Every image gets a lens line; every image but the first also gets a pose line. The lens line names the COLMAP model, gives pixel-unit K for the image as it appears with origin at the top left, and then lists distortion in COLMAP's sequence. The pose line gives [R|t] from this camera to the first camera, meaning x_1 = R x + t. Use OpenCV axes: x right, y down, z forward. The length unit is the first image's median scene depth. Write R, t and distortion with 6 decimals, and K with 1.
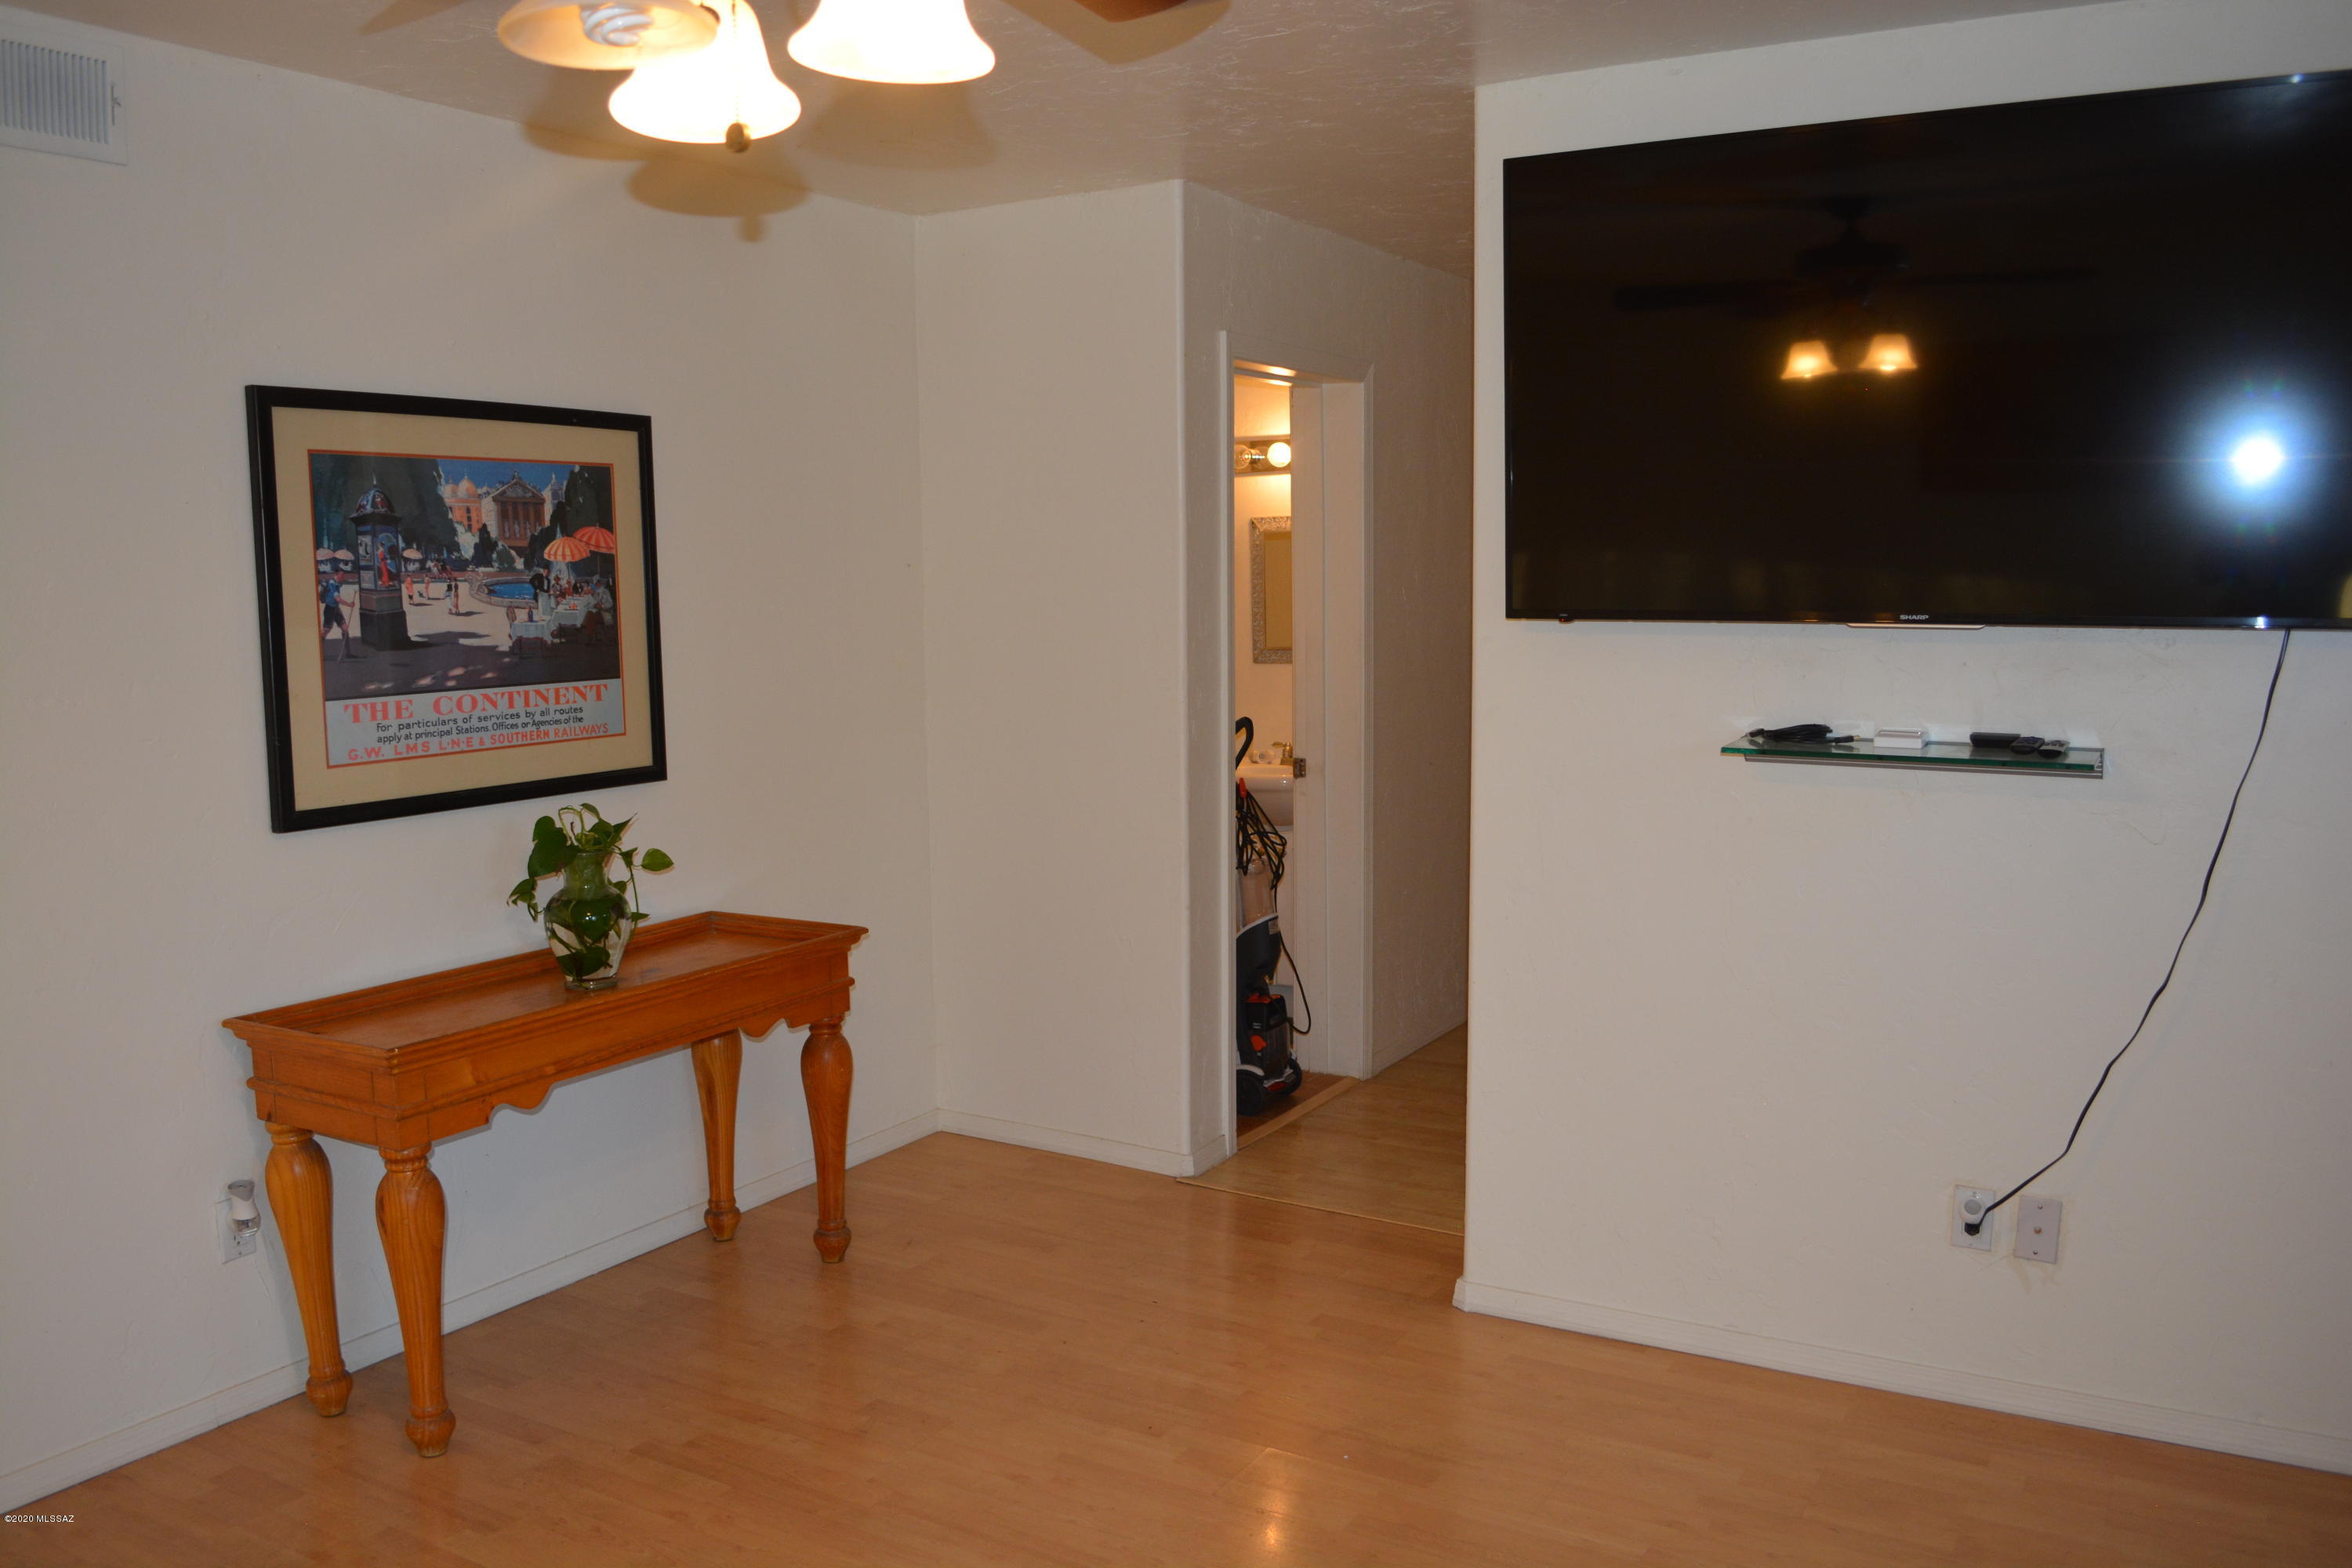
lens RADIAL K [[1846.0, 0, 1172.0], [0, 1846.0, 783.2], [0, 0, 1]] dist [-0.078663, 0.004804]
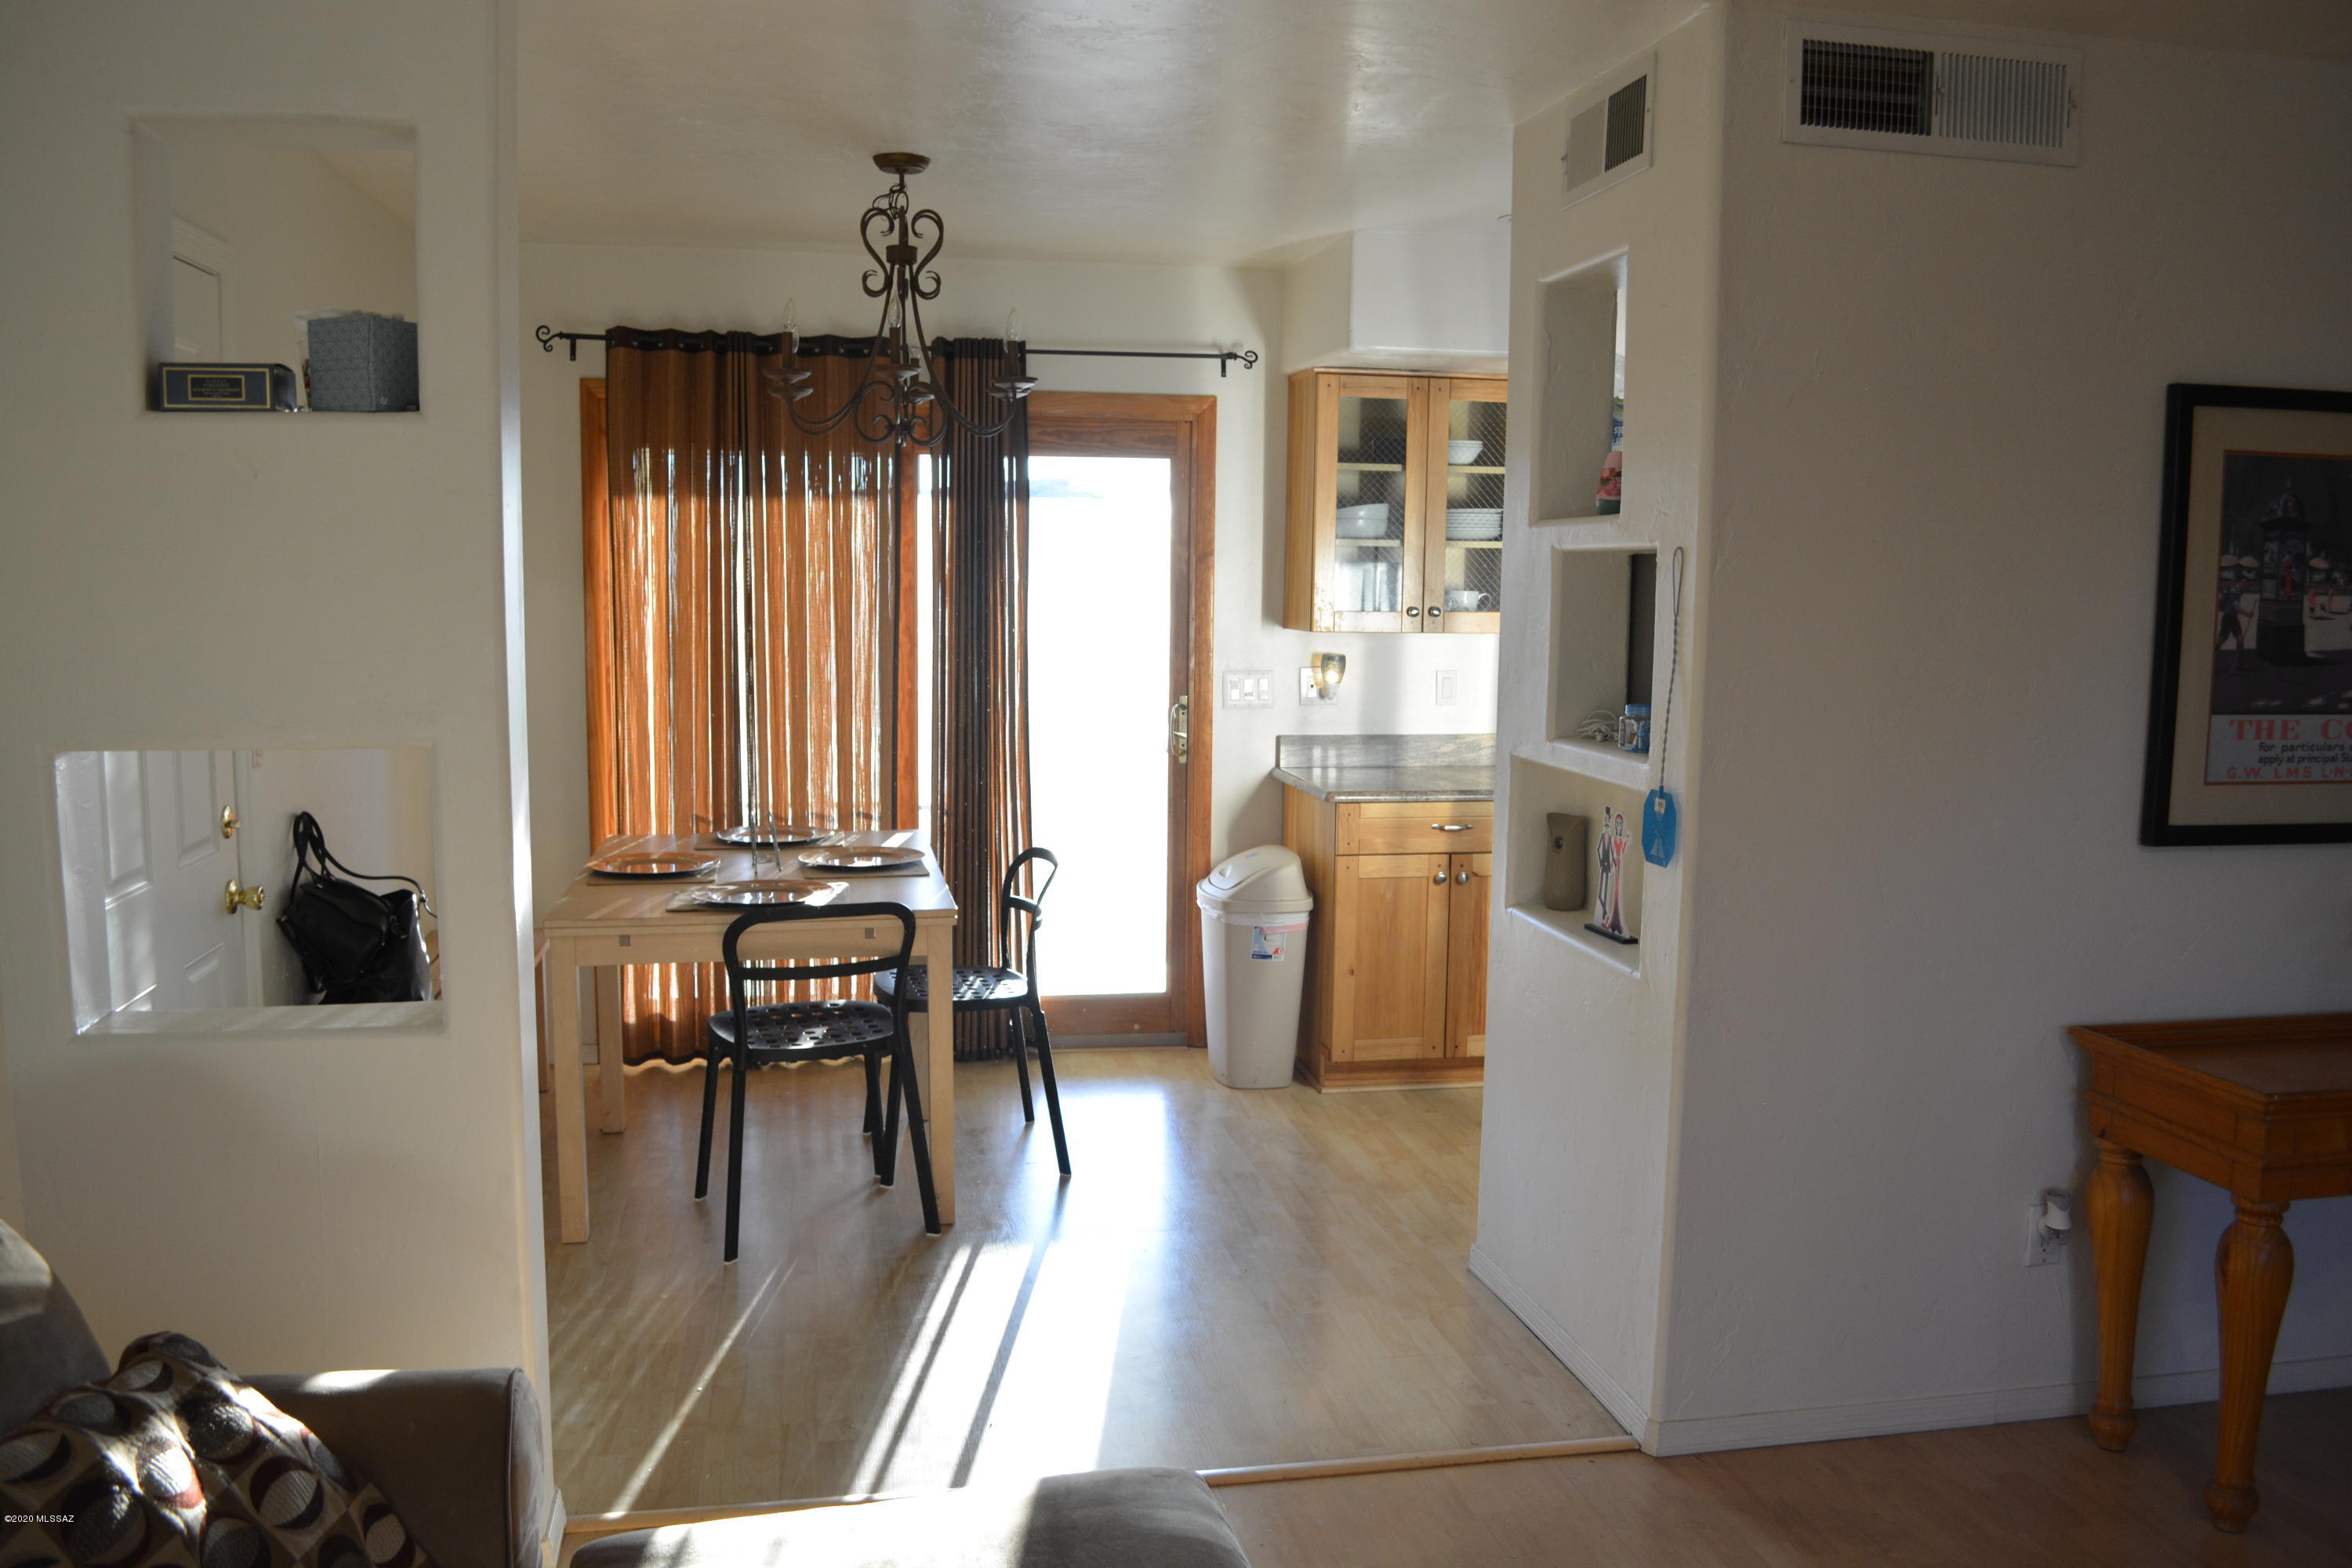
lens RADIAL K [[1846.0, 0, 1167.1], [0, 1846.0, 776.5], [0, 0, 1]] dist [-0.078663, 0.004804]
pose [[0.659333, 0.103686, -0.744667, -0.121567], [-0.107087, 0.993298, 0.043490, 0.004783], [0.744186, 0.051070, 0.666017, -0.034005]]
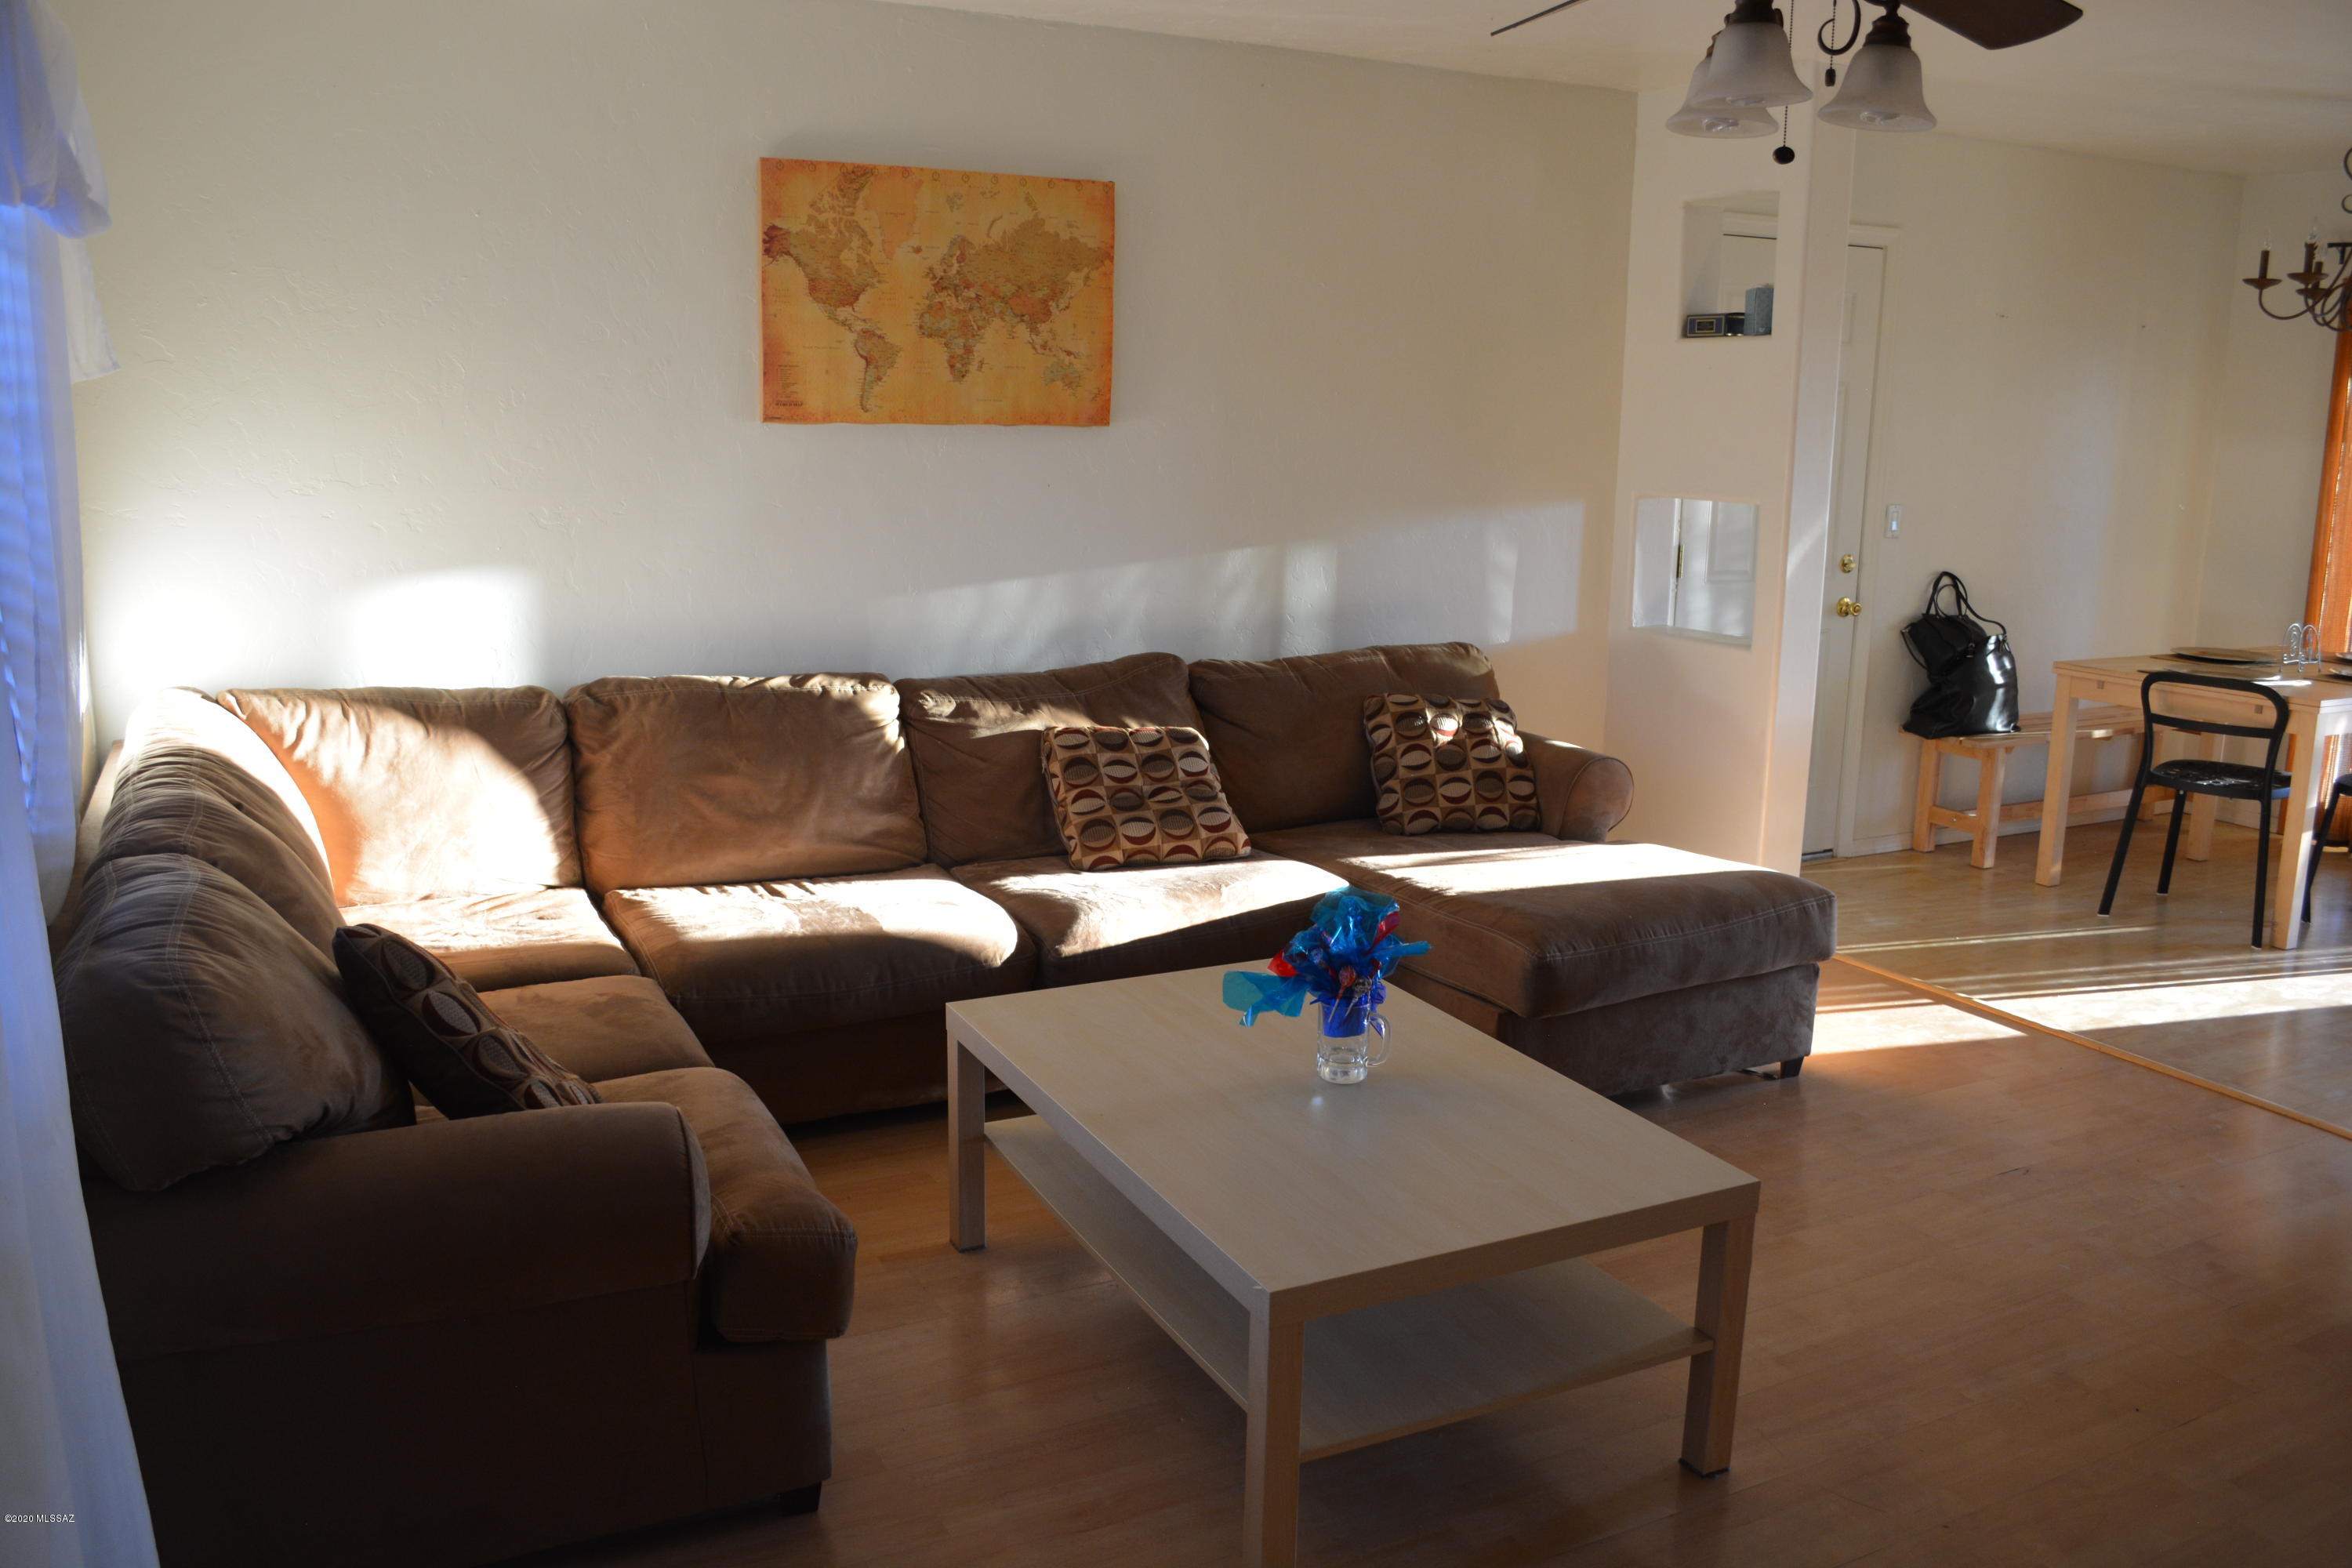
lens RADIAL K [[1846.0, 0, 1159.6], [0, 1846.0, 786.5], [0, 0, 1]] dist [-0.078663, 0.004804]
pose [[-0.533919, 0.175512, -0.827119, 0.669554], [-0.107211, 0.956271, 0.272124, -0.076644], [0.838711, 0.233969, -0.491755, 0.624403]]
